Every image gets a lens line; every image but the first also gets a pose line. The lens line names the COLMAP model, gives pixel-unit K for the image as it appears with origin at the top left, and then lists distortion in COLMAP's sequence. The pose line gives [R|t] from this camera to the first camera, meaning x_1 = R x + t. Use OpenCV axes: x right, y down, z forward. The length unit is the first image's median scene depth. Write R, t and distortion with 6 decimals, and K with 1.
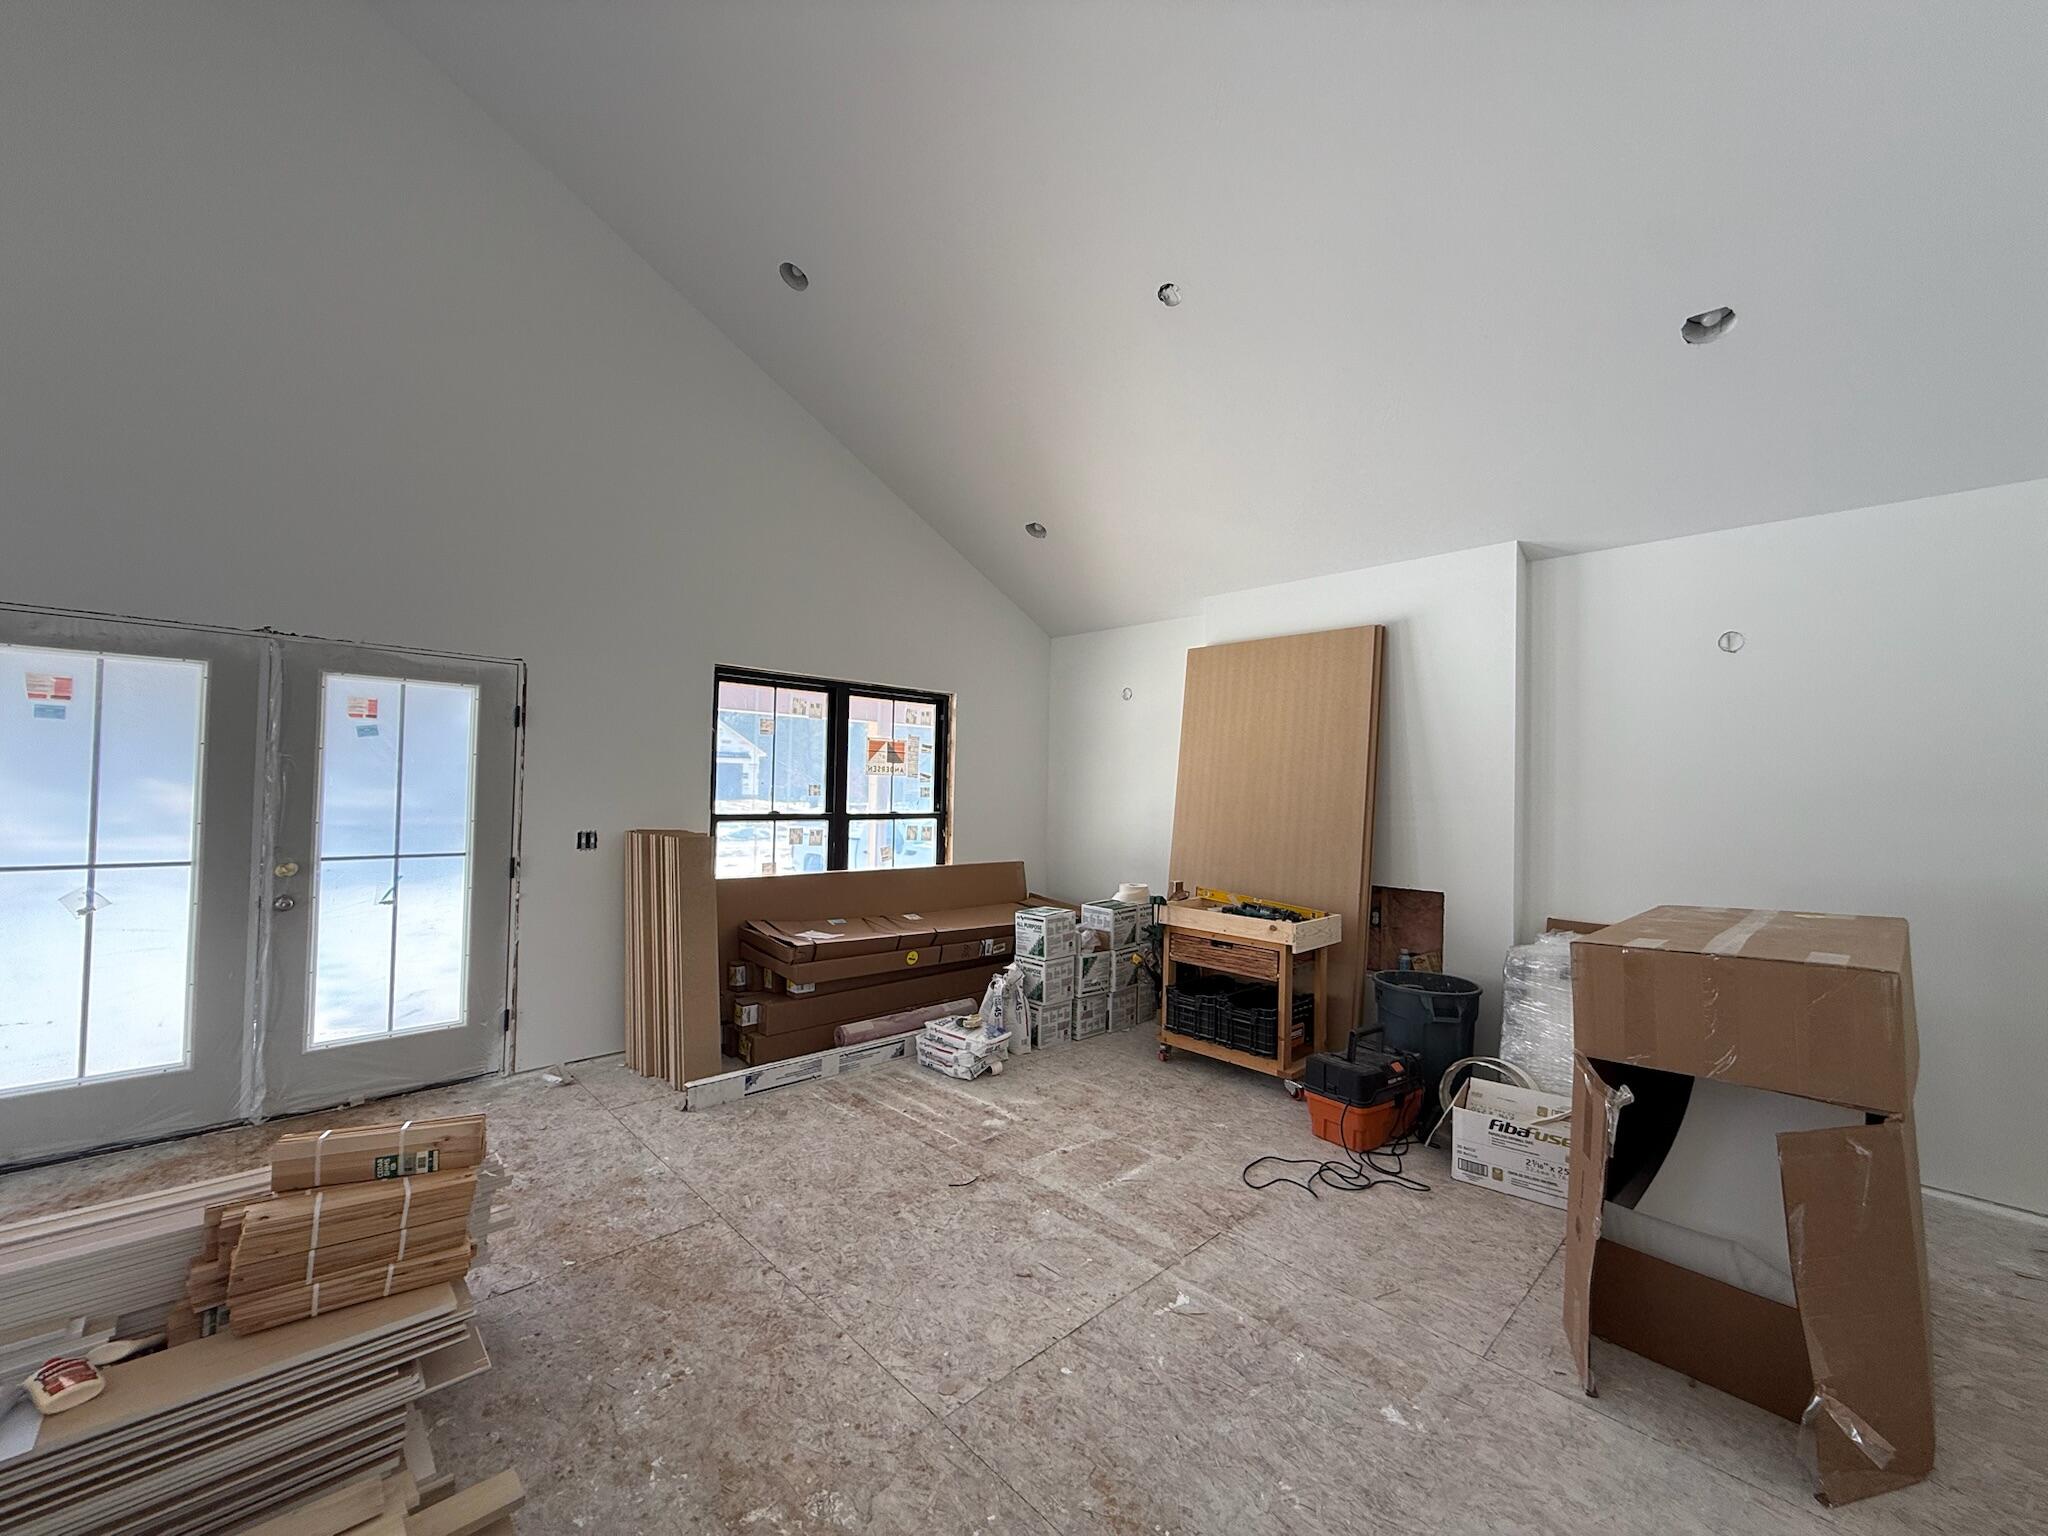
lens RADIAL K [[809.3, 0, 1016.9], [0, 809.3, 776.2], [0, 0, 1]] dist [0.003229, 0.000399]
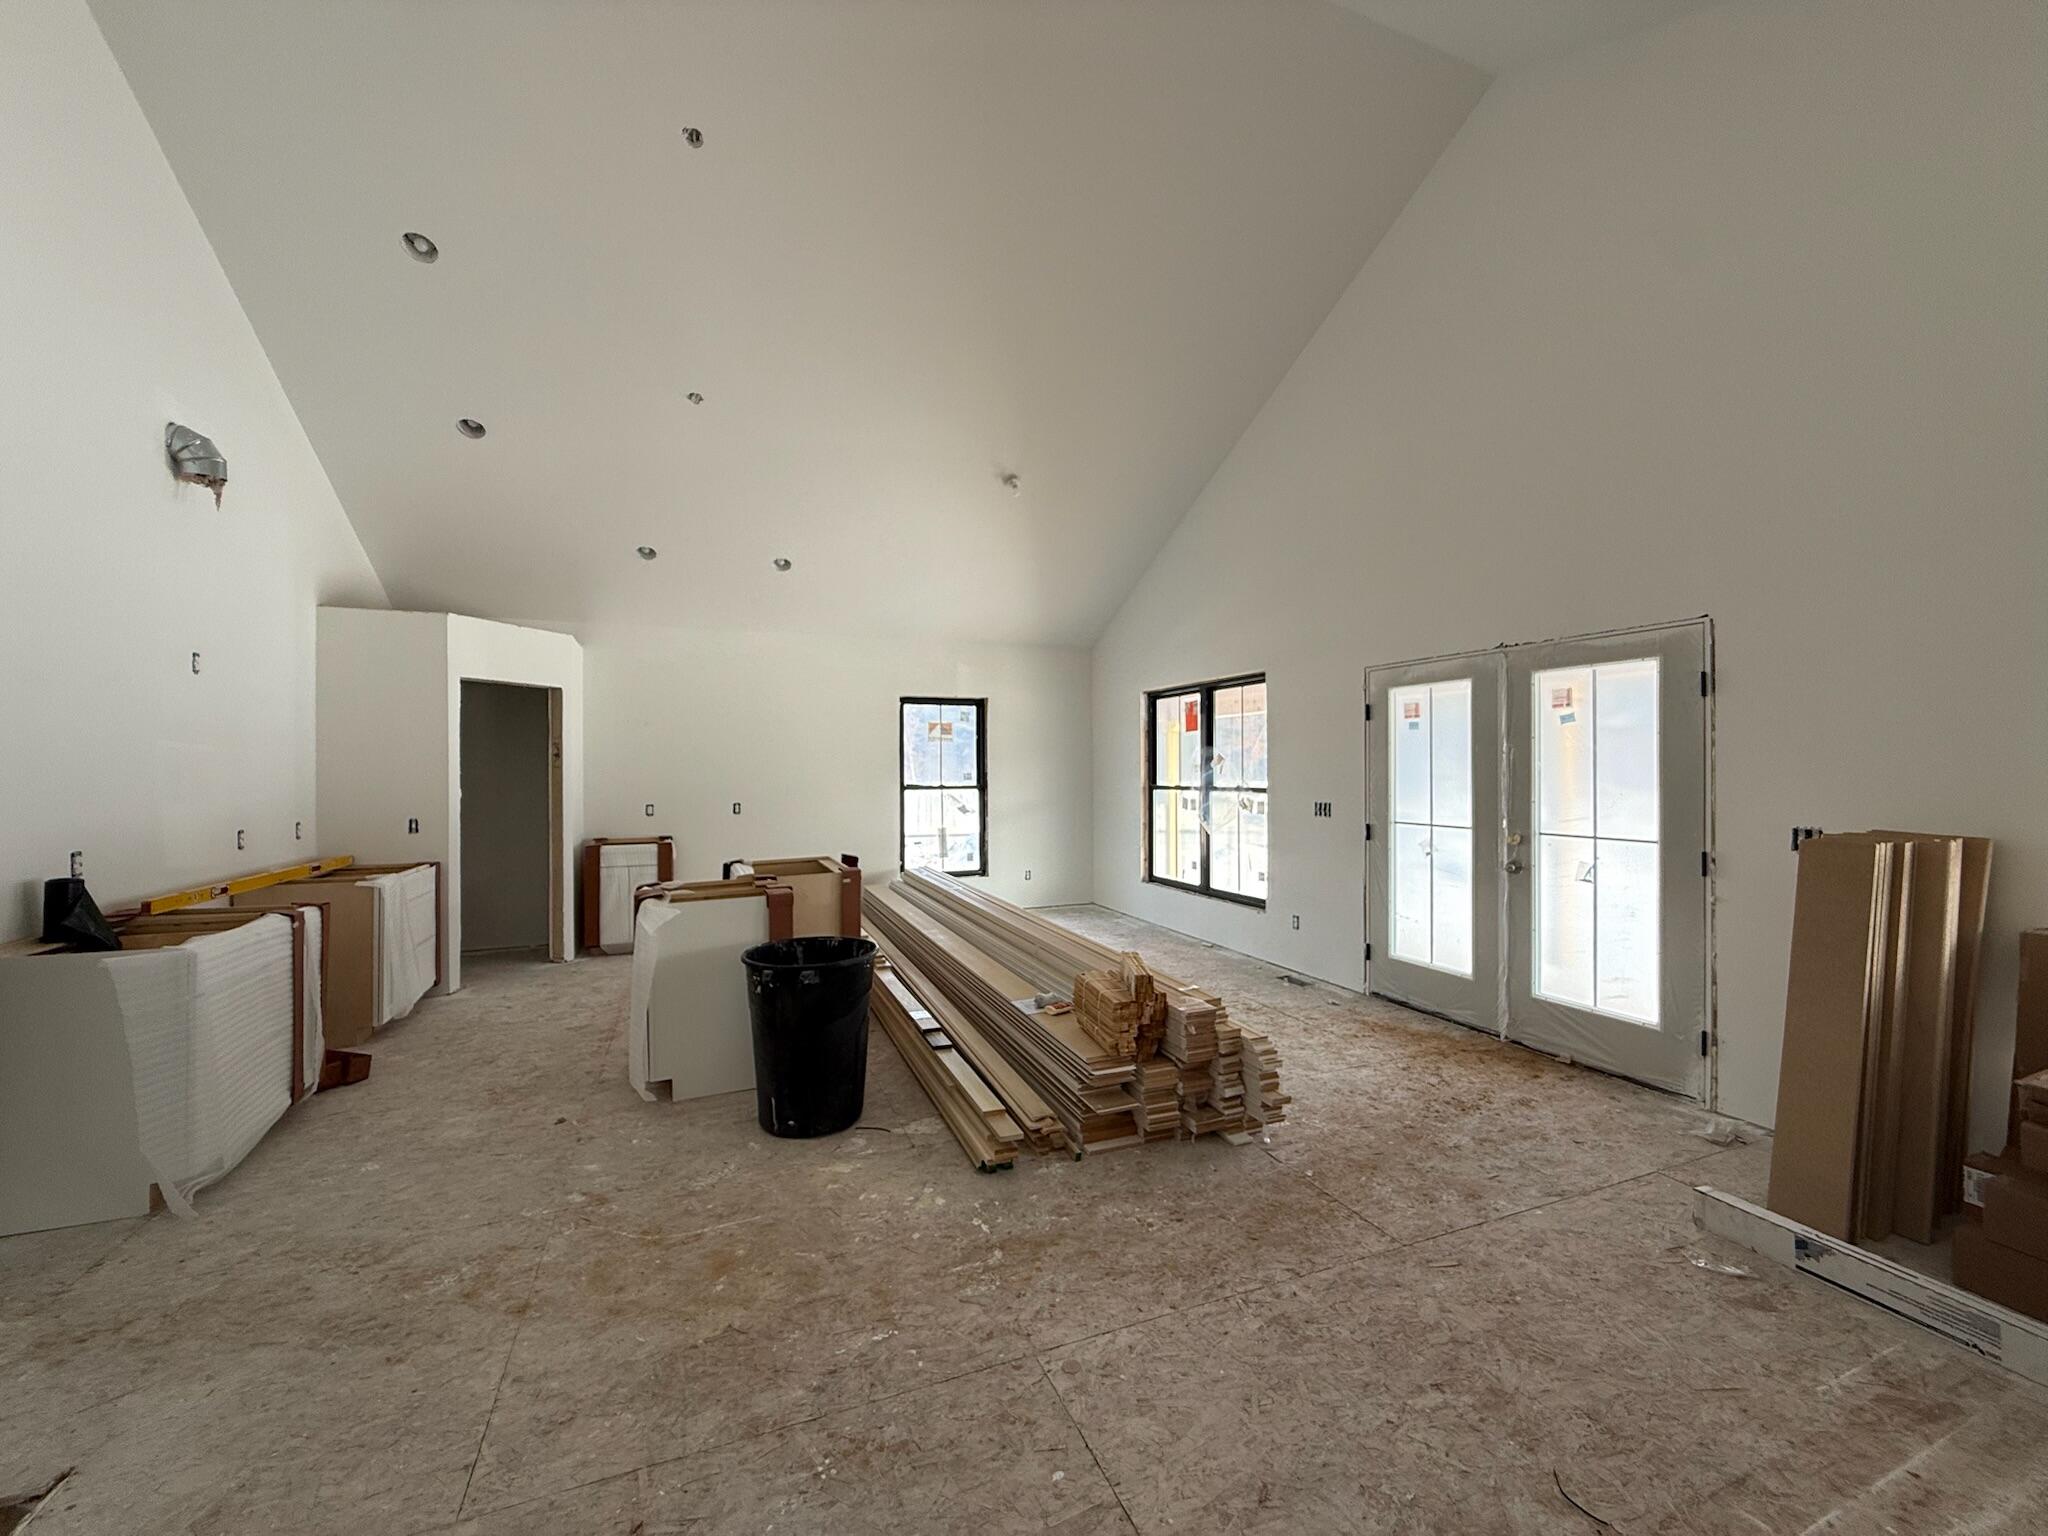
lens RADIAL K [[809.3, 0, 1022.6], [0, 809.3, 771.7], [0, 0, 1]] dist [0.003229, 0.000399]
pose [[-0.366631, -0.018249, -0.930187, 0.474135], [0.009045, 0.999690, -0.023178, 0.033897], [0.930322, -0.016911, -0.366353, 0.727263]]
